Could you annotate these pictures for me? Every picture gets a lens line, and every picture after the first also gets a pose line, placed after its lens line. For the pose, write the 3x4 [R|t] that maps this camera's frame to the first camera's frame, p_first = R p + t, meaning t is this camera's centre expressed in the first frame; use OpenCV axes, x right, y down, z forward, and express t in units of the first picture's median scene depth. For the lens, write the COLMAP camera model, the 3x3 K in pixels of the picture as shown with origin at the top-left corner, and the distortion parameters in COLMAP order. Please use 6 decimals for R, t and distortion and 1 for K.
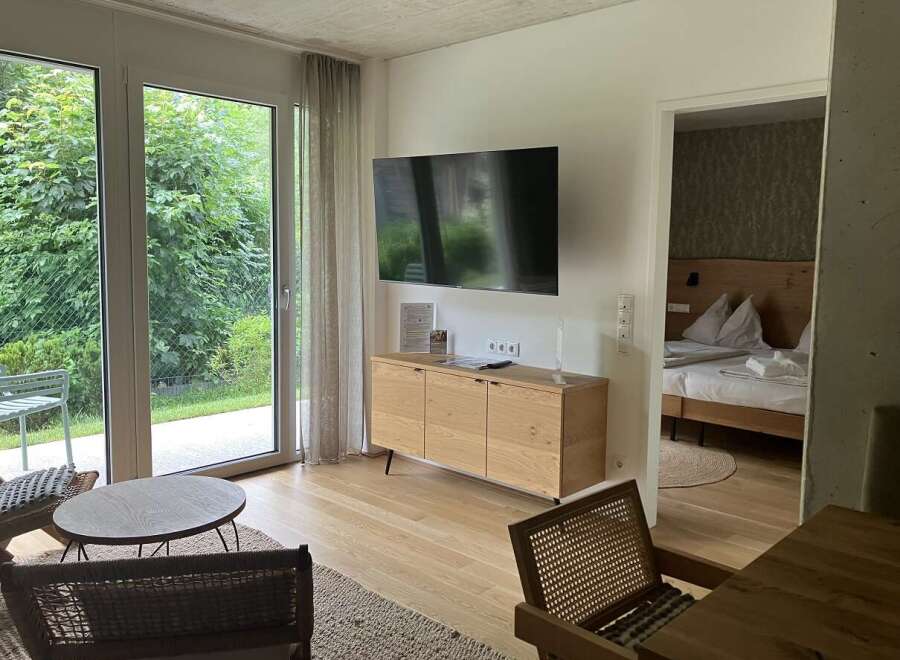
lens RADIAL K [[741.0, 0, 464.0], [0, 741.0, 310.4], [0, 0, 1]] dist [0.051431, -0.072662]
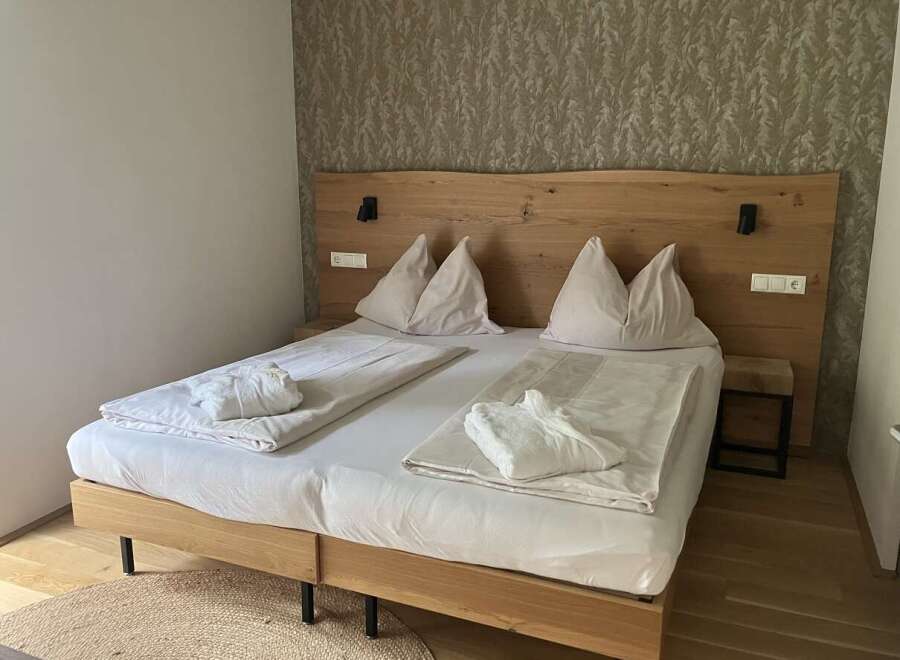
lens RADIAL K [[726.2, 0, 460.7], [0, 726.2, 328.1], [0, 0, 1]] dist [-0.005342, -0.005159]
pose [[0.932587, -0.094938, 0.348235, 0.191833], [0.045767, 0.988104, 0.146816, -0.033362], [-0.358031, -0.120981, 0.925839, 0.505436]]
